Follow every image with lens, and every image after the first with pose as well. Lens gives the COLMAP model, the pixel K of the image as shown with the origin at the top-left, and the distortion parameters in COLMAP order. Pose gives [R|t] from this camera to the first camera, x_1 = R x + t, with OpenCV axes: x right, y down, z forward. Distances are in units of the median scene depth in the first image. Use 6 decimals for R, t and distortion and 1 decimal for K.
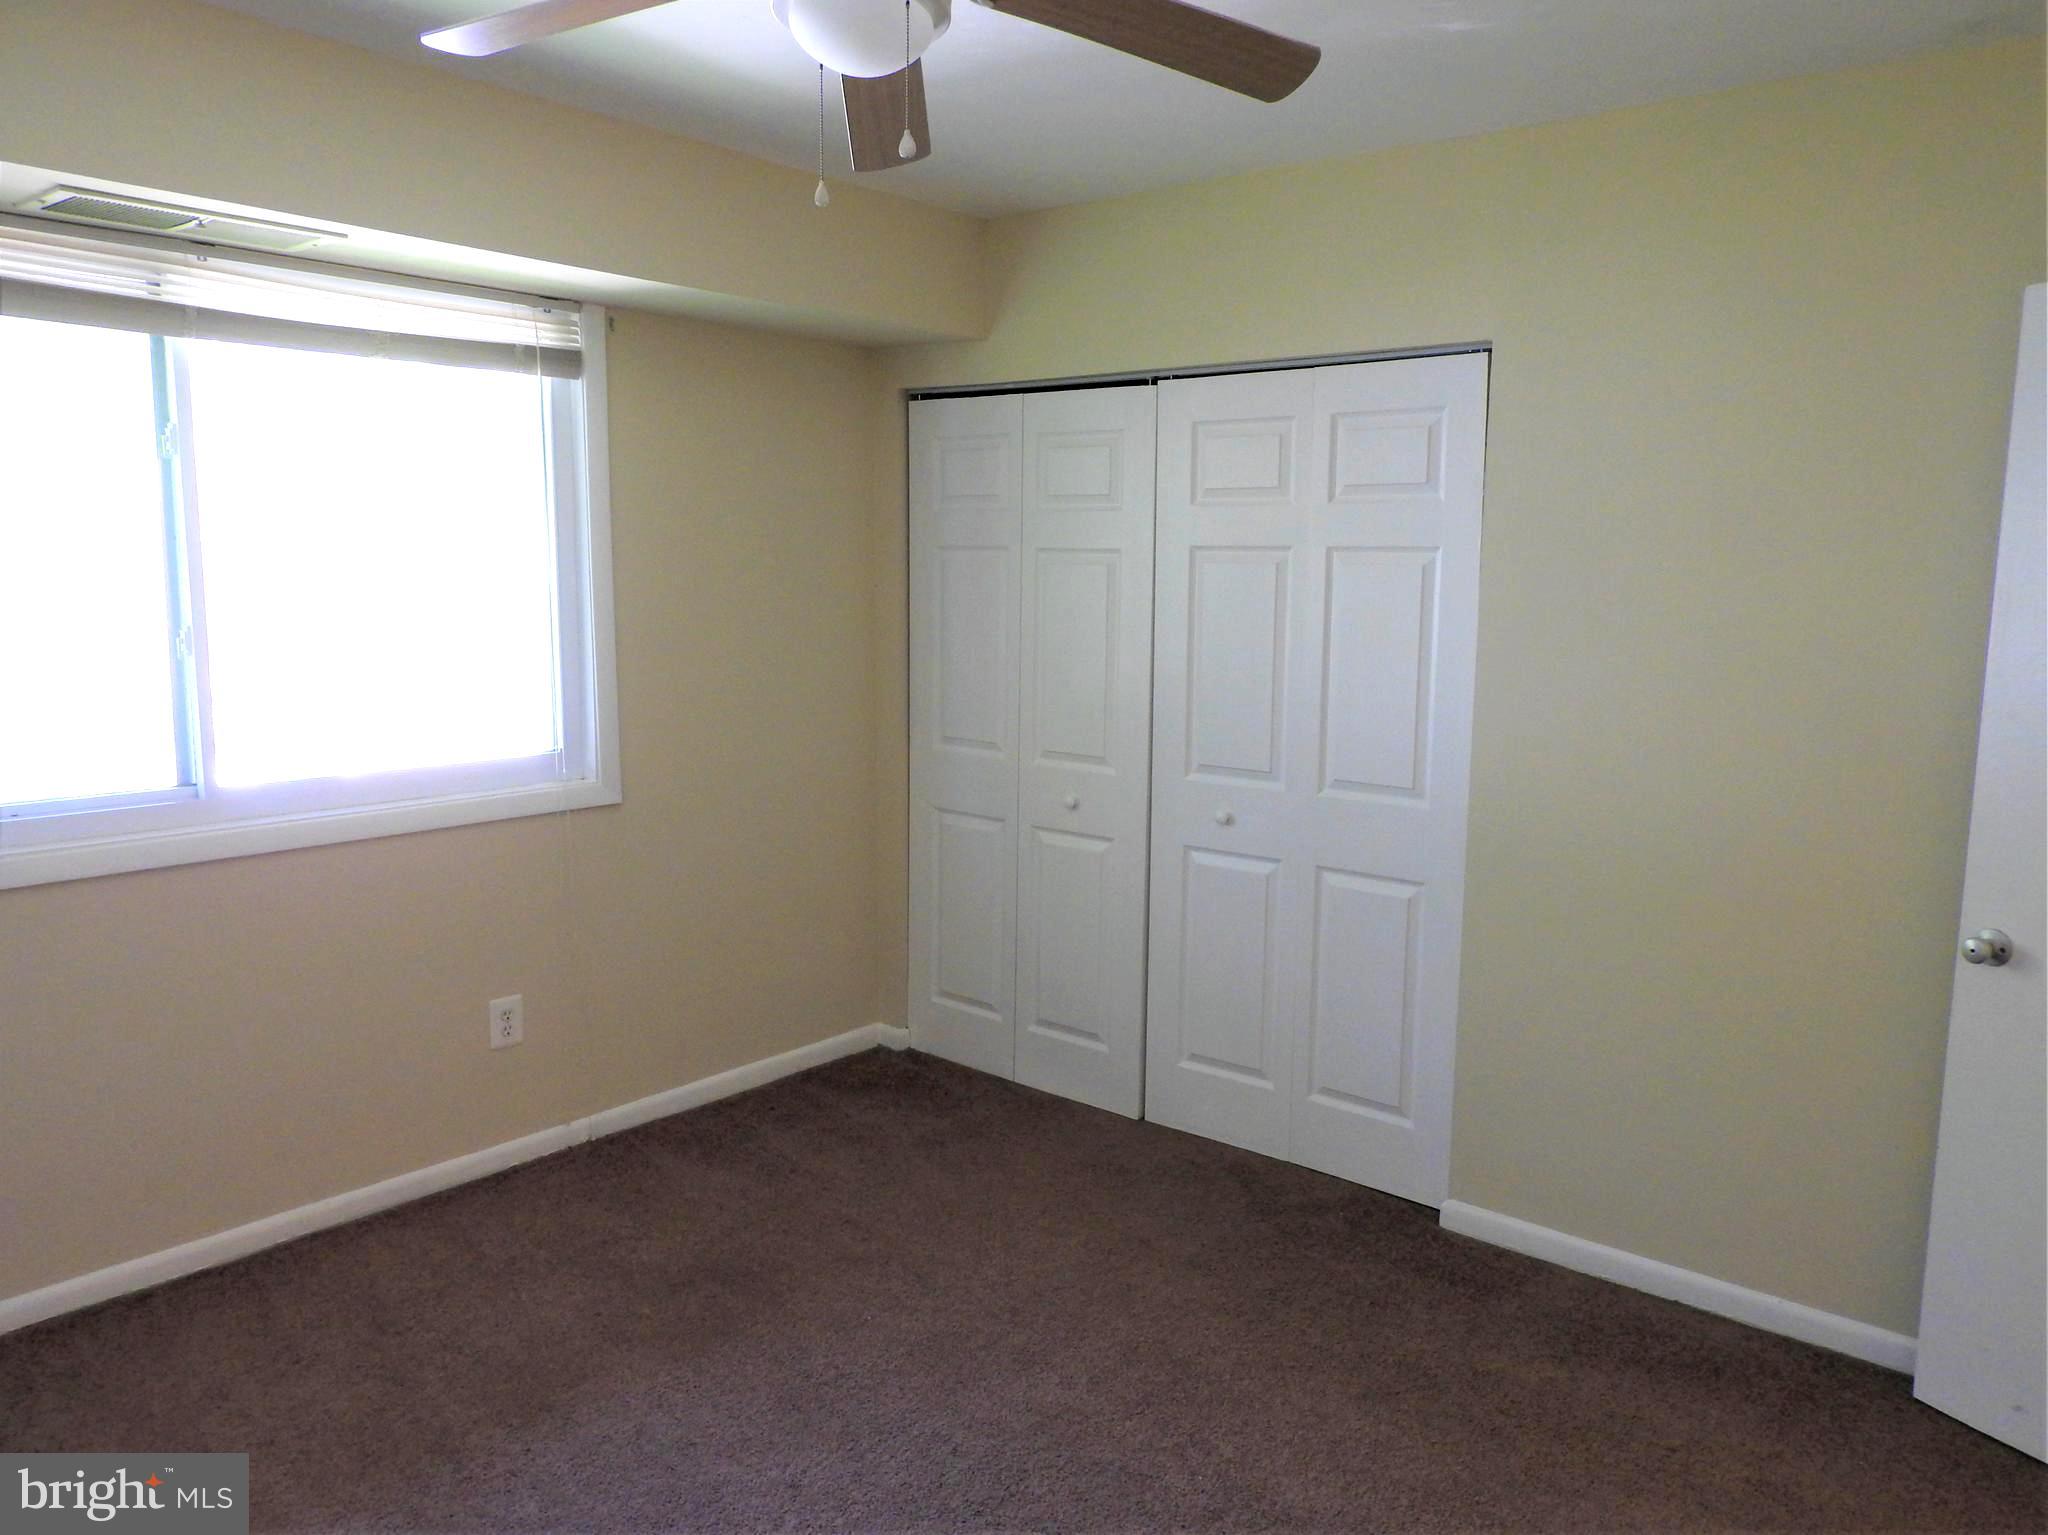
lens RADIAL K [[1468.7, 0, 1024.0], [0, 1468.7, 767.5], [0, 0, 1]] dist [-0.003163, -0.008257]
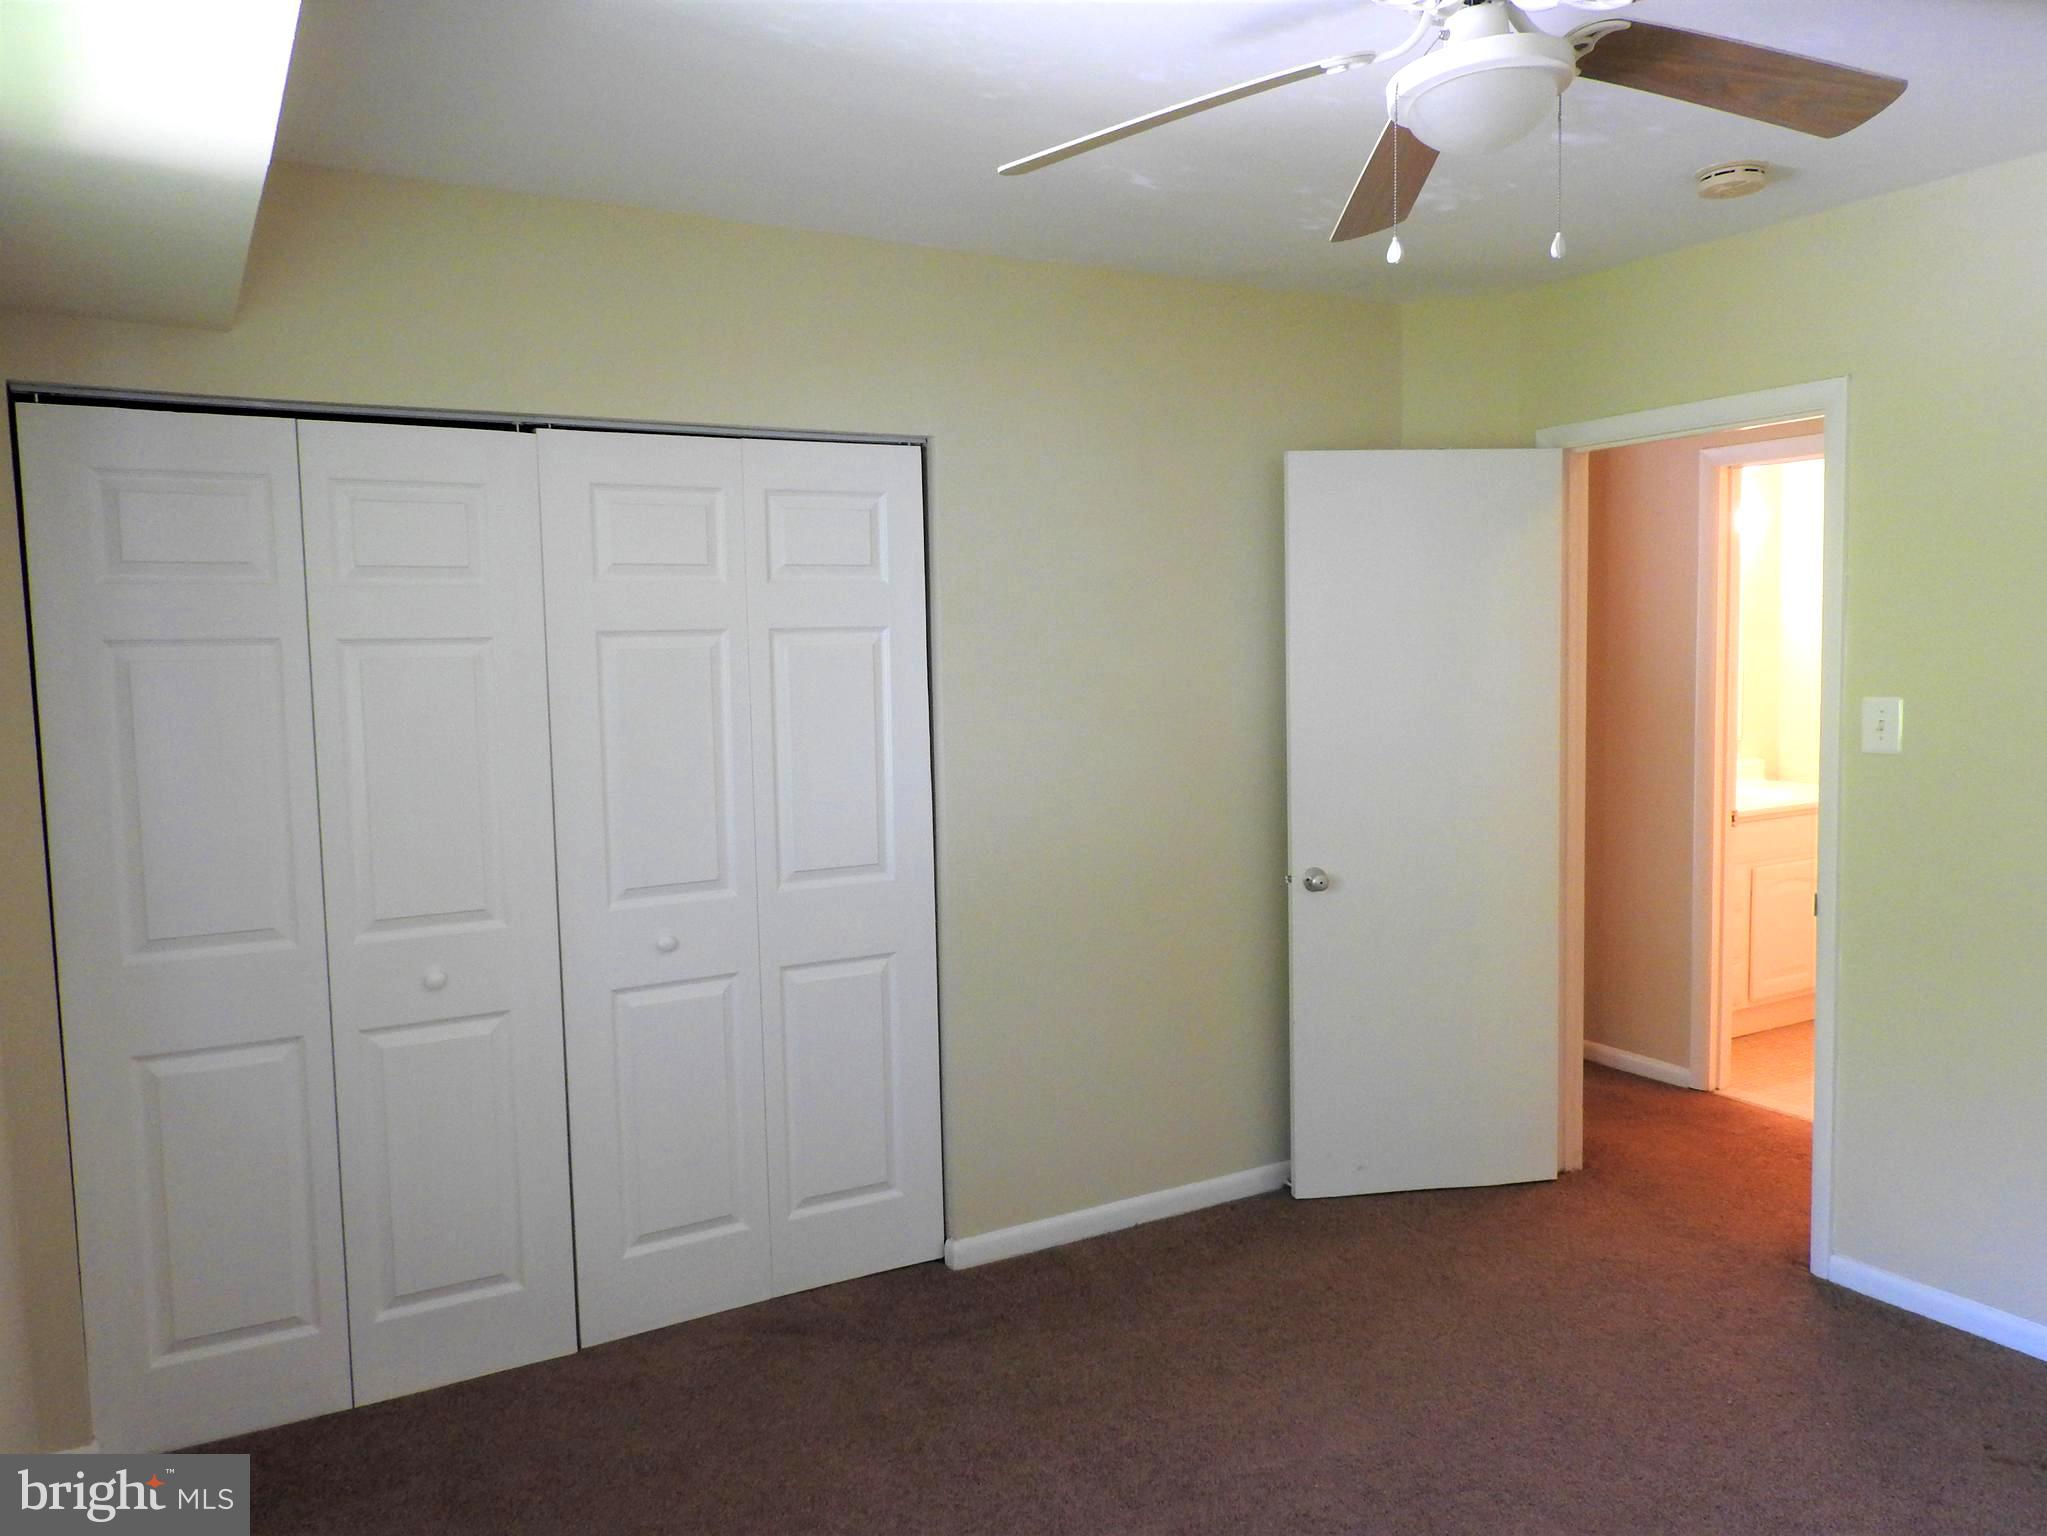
lens RADIAL K [[1468.0, 0, 1023.5], [0, 1468.0, 768.0], [0, 0, 1]] dist [-0.003163, -0.008257]
pose [[0.347102, -0.099787, 0.932504, -0.515340], [0.155956, 0.986620, 0.047527, -0.066978], [-0.924769, 0.128933, 0.358020, 0.430178]]
